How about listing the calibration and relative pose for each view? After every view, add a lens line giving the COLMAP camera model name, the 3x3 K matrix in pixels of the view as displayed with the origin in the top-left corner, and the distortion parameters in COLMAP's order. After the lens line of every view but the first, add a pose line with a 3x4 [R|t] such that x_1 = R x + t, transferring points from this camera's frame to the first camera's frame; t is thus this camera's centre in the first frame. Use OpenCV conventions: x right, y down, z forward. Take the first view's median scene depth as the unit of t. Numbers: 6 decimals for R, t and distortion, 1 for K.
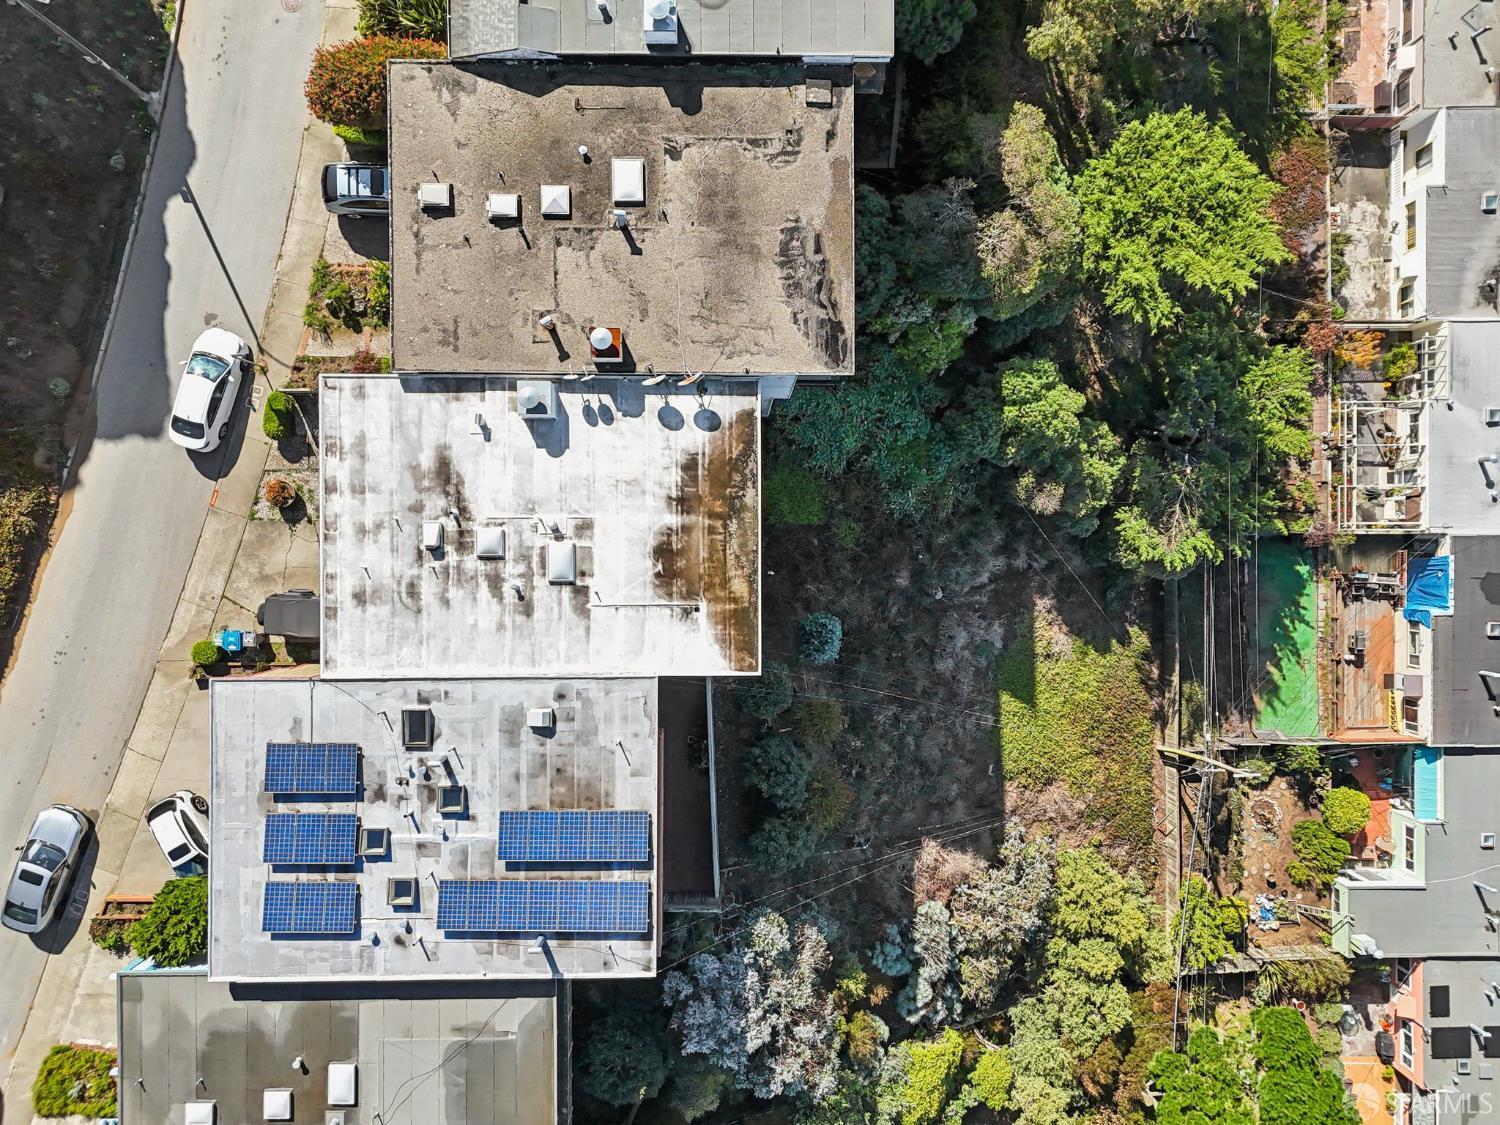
lens RADIAL K [[1117.5, 0, 756.0], [0, 1117.5, 559.7], [0, 0, 1]] dist [0.083086, -0.096473]
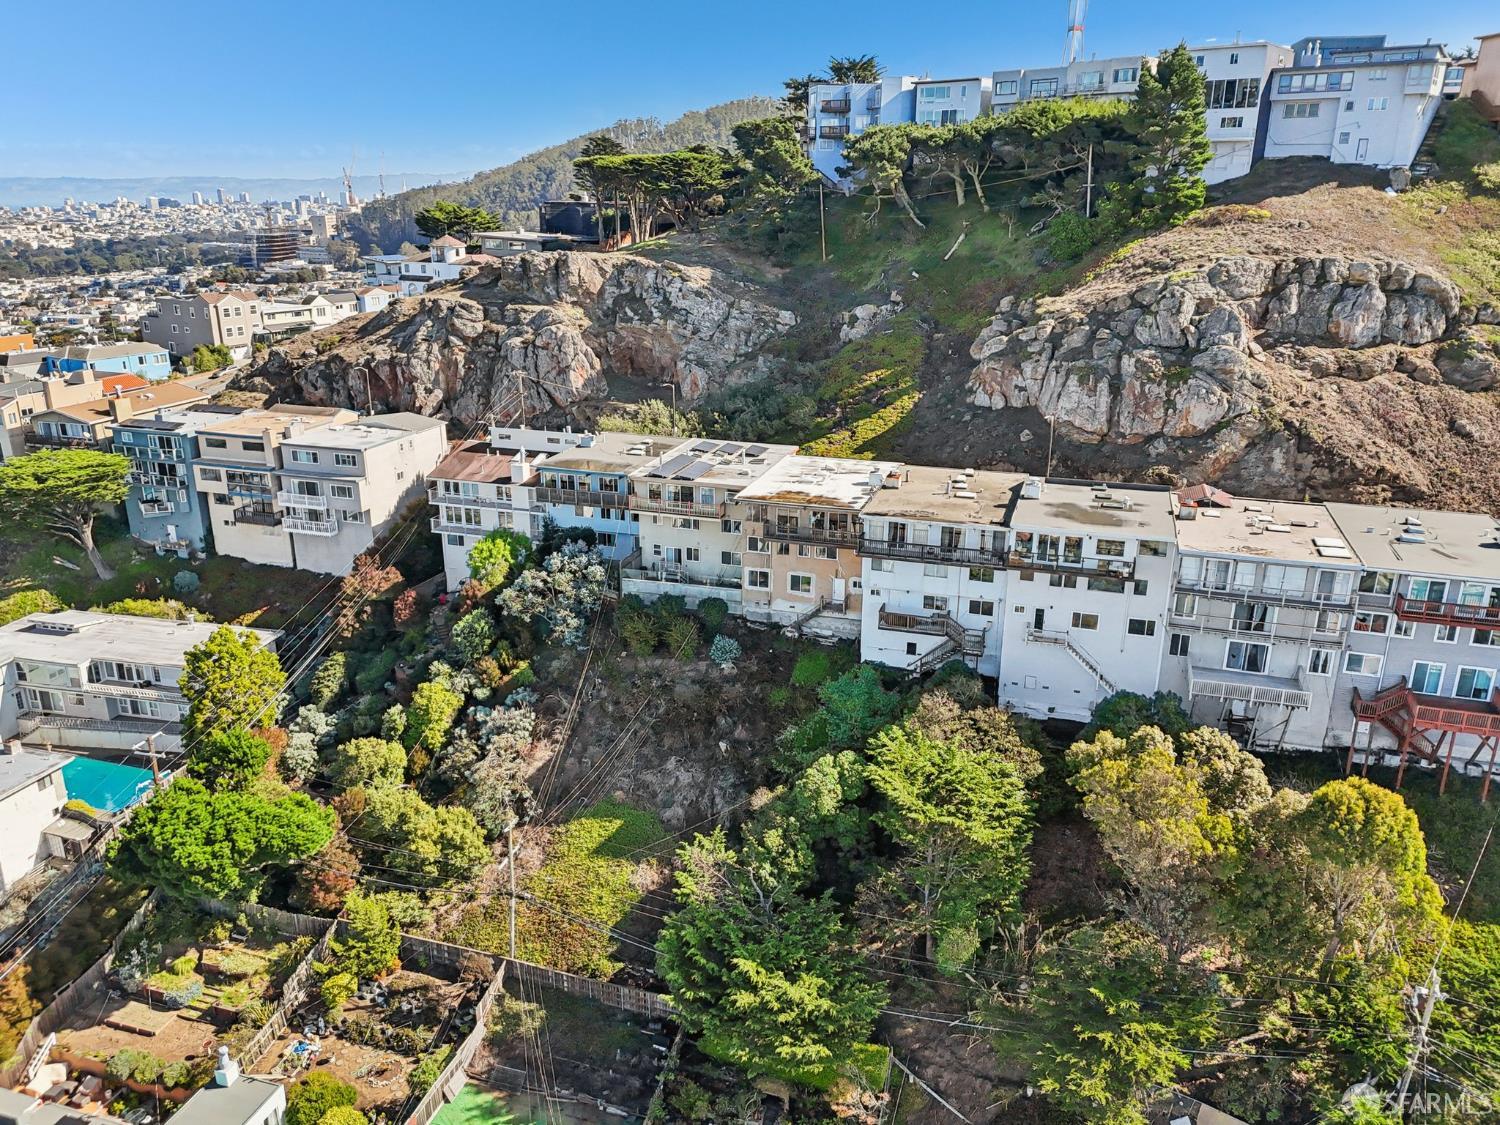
lens RADIAL K [[1117.5, 0, 756.0], [0, 1117.5, 559.7], [0, 0, 1]] dist [0.083086, -0.096473]
pose [[-0.295524, 0.281431, -0.912942, 2.038763], [-0.955113, -0.107676, 0.275981, -0.558642], [-0.020632, 0.953521, 0.300619, 0.454876]]
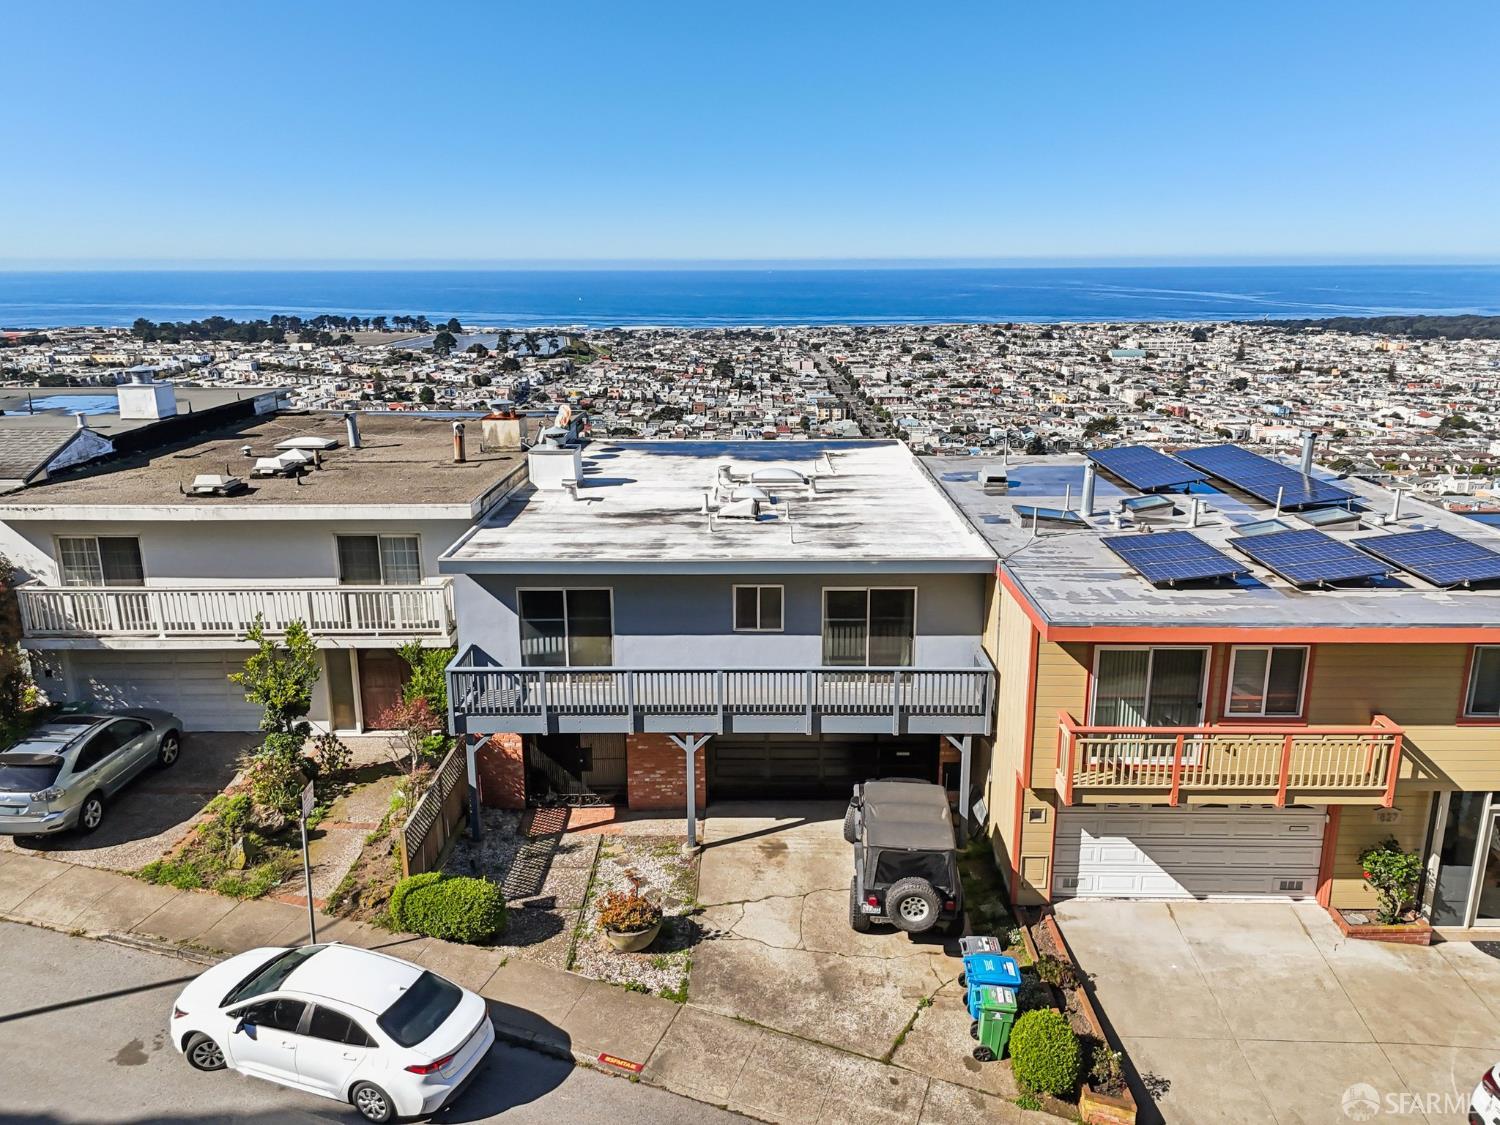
lens RADIAL K [[1115.4, 0, 750.0], [0, 1115.4, 562.5], [0, 0, 1]] dist [0.082008, -0.095443]
pose [[0.012425, -0.283274, 0.958959, -0.893450], [0.999805, -0.011221, -0.016269, -0.004895], [0.015369, 0.958973, 0.283079, 0.843367]]
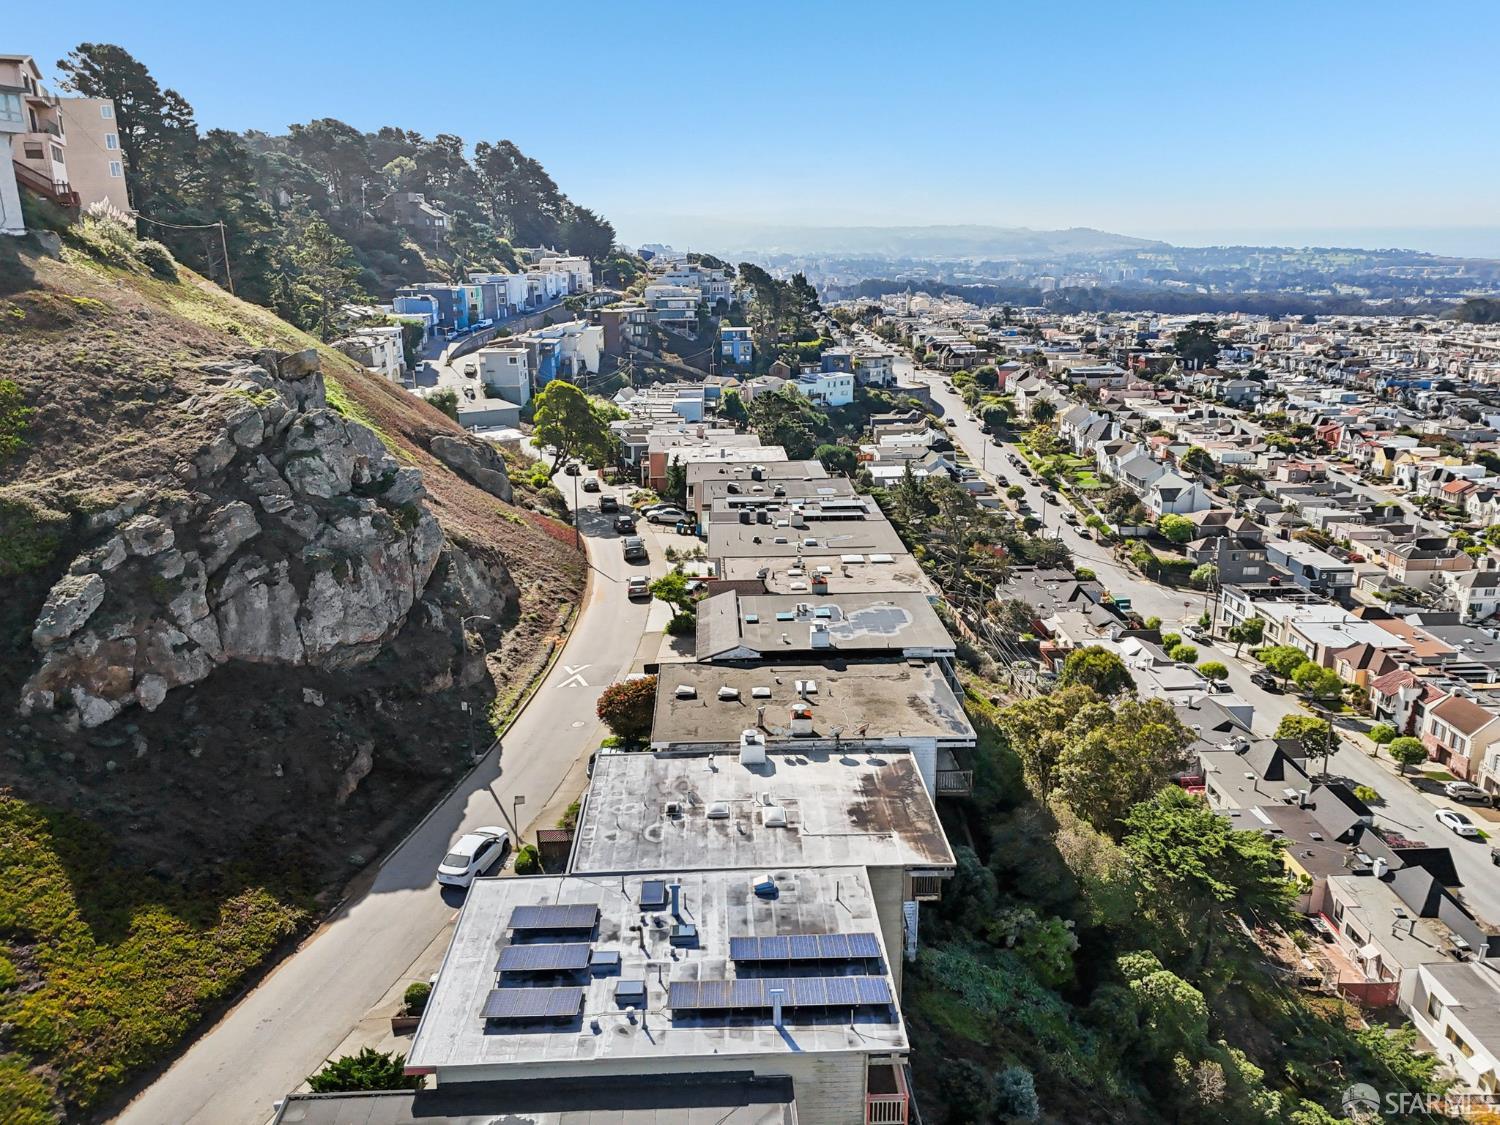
lens RADIAL K [[1120.5, 0, 751.4], [0, 1120.5, 564.0], [0, 0, 1]] dist [0.085179, -0.097135]
pose [[0.998744, -0.043806, 0.024302, -0.216946], [0.035383, 0.273447, -0.961236, 1.110945], [0.035462, 0.960889, 0.274653, 0.391732]]
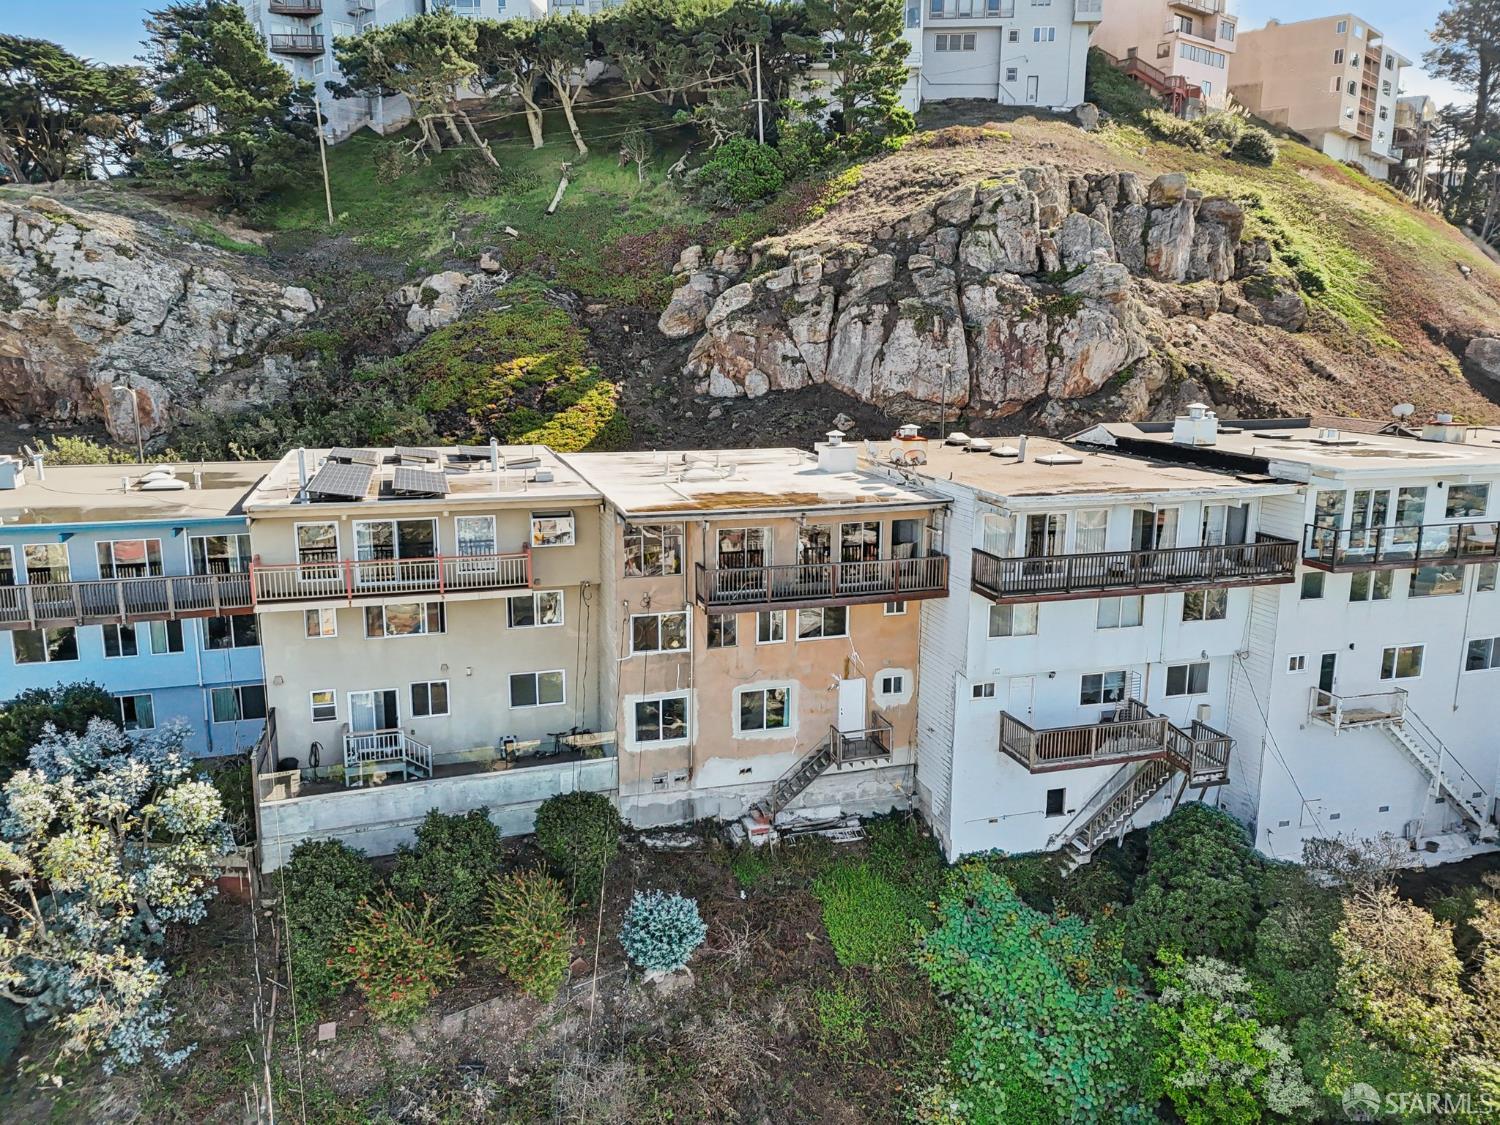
lens RADIAL K [[1103.6, 0, 743.1], [0, 1103.6, 552.8], [0, 0, 1]] dist [0.064212, -0.074447]
pose [[0.299575, 0.167820, -0.939197, 0.790588], [-0.954035, 0.043927, -0.296458, 0.269595], [-0.008496, 0.984839, 0.173265, 0.893095]]
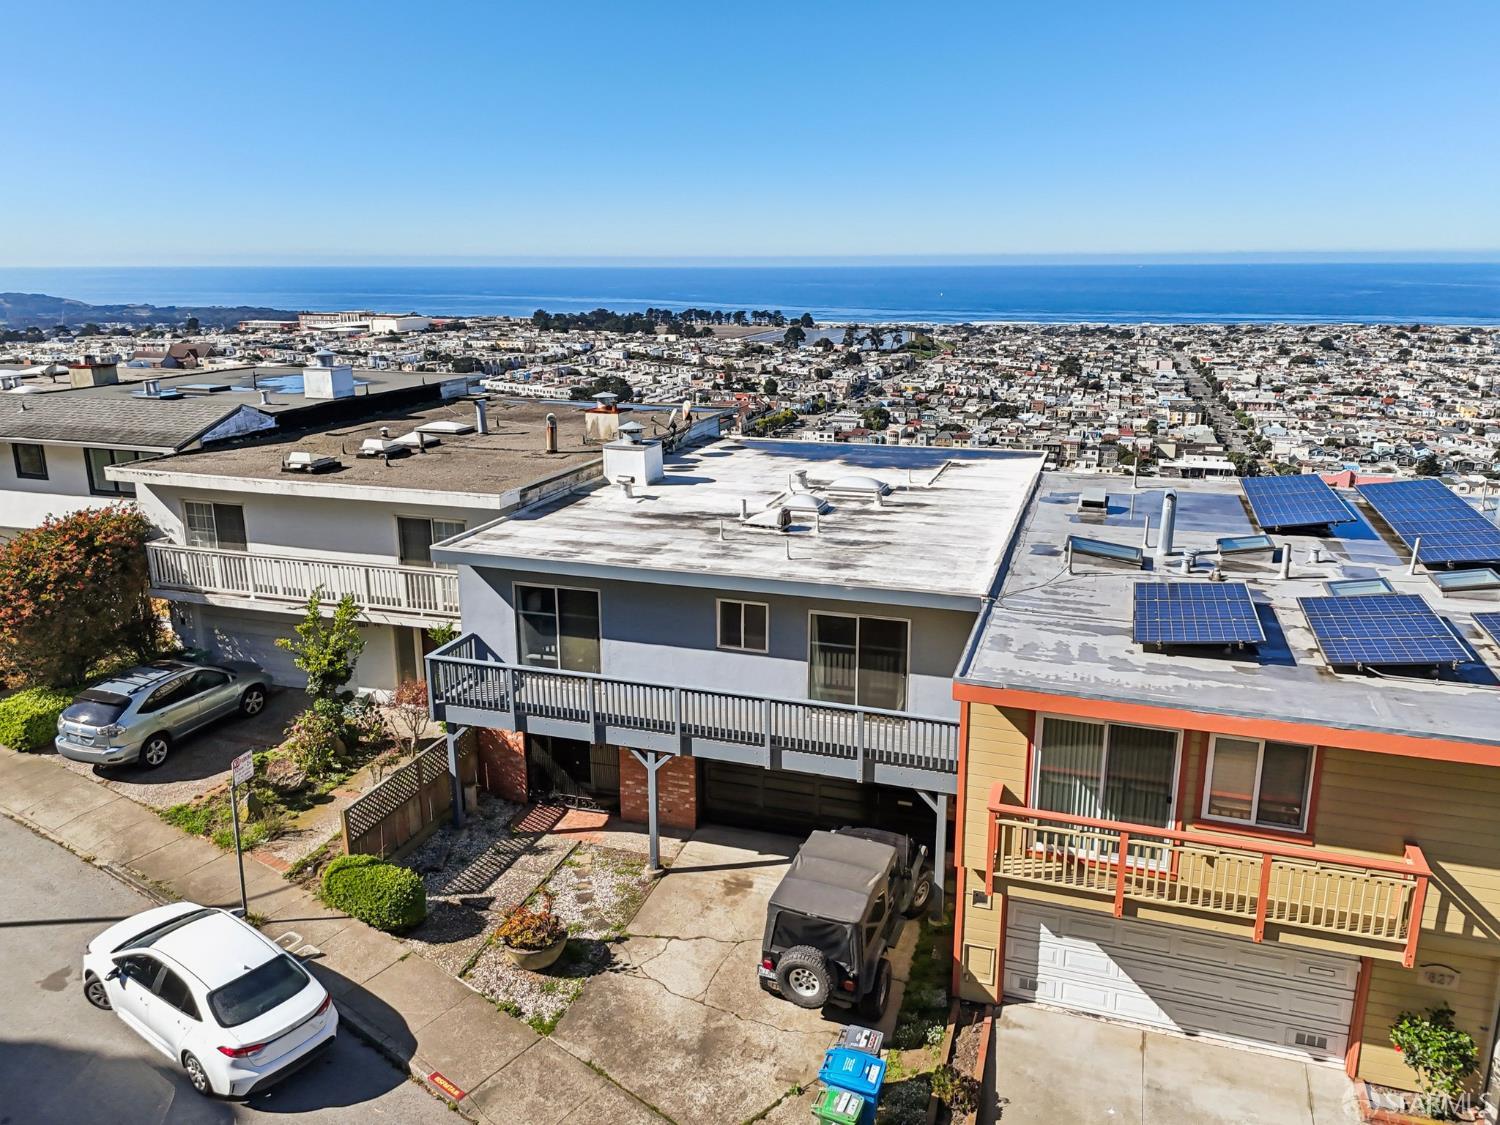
lens RADIAL K [[1104.8, 0, 747.8], [0, 1104.8, 557.9], [0, 0, 1]] dist [0.081161, -0.092779]
pose [[0.314737, -0.271774, 0.909439, -0.824525], [0.948948, 0.068949, -0.307805, 0.150092], [0.020949, 0.959888, 0.279601, 0.848455]]
